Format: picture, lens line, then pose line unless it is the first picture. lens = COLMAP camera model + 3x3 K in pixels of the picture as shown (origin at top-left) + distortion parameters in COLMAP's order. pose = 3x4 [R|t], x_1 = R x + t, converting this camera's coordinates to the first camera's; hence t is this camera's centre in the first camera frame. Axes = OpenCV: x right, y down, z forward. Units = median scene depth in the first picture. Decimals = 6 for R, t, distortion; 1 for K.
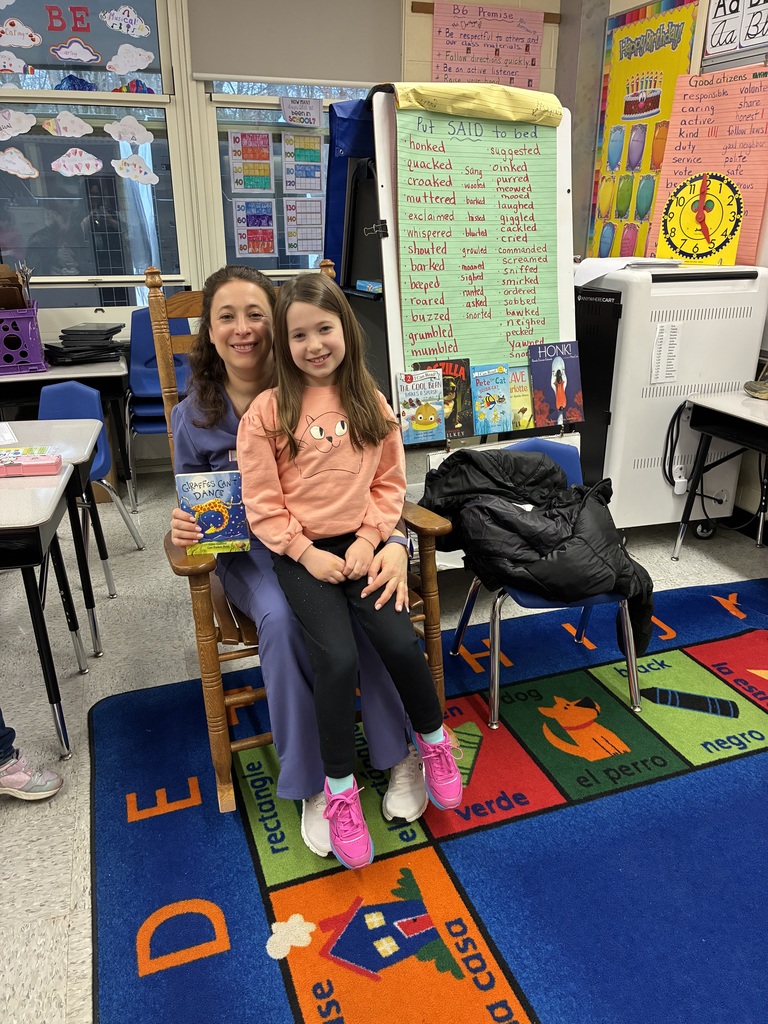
lens RADIAL K [[761.0, 0, 384.0], [0, 761.0, 512.0], [0, 0, 1]] dist [0.061279, -0.073509]
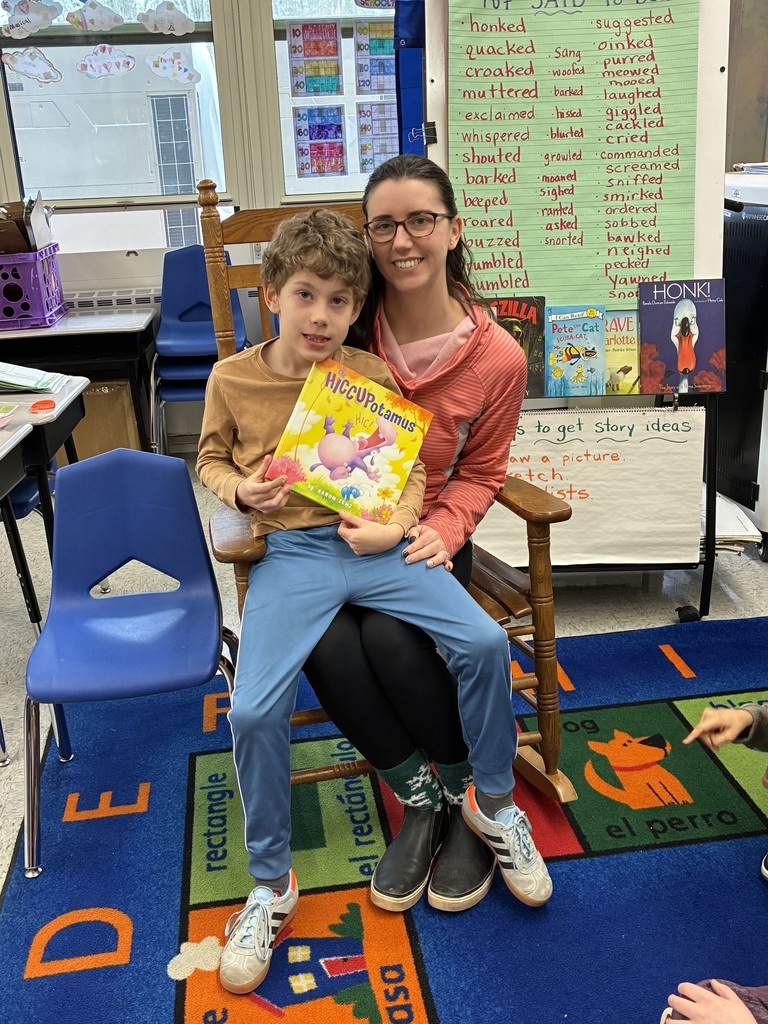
lens RADIAL K [[1014.7, 0, 384.0], [0, 1014.7, 512.0], [0, 0, 1]] dist [0.025857, 0.001771]
pose [[0.979132, 0.032369, -0.200631, 0.168127], [-0.034551, 0.999376, -0.007382, 0.032602], [0.200267, 0.014160, 0.979639, -0.043804]]
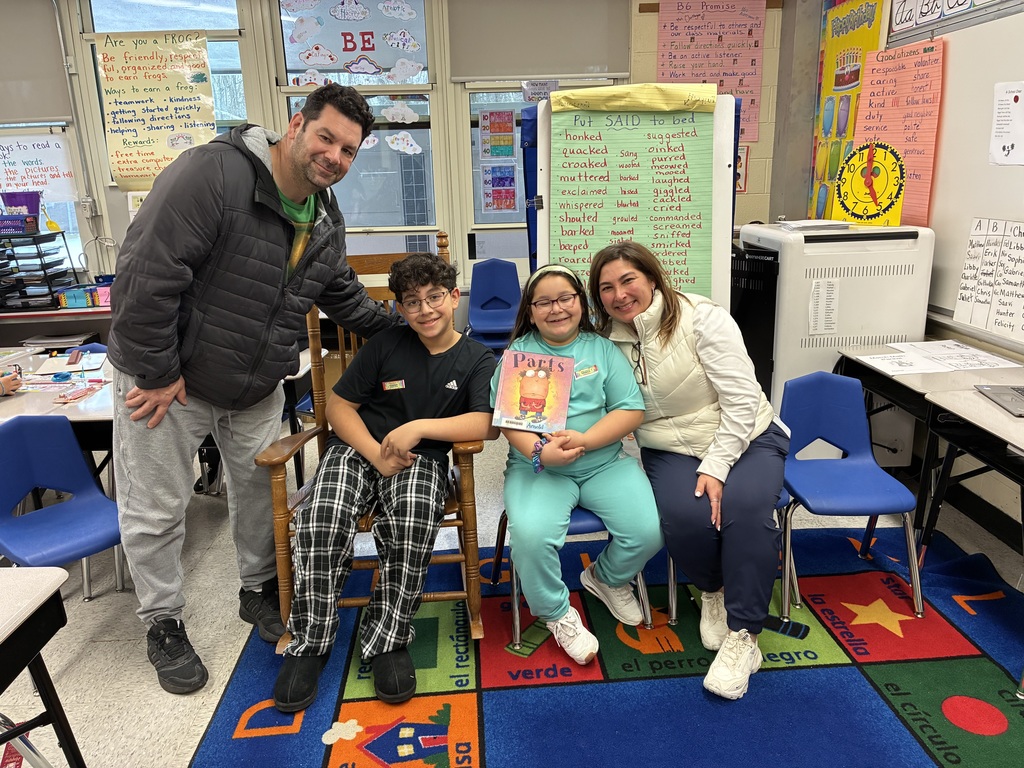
lens RADIAL K [[758.8, 0, 512.0], [0, 758.8, 384.0], [0, 0, 1]] dist [0.034380, 0.002912]
pose [[0.962945, 0.043305, -0.266198, 0.282150], [-0.068449, 0.993949, -0.085911, 0.025613], [0.260867, 0.100948, 0.960082, -0.150114]]
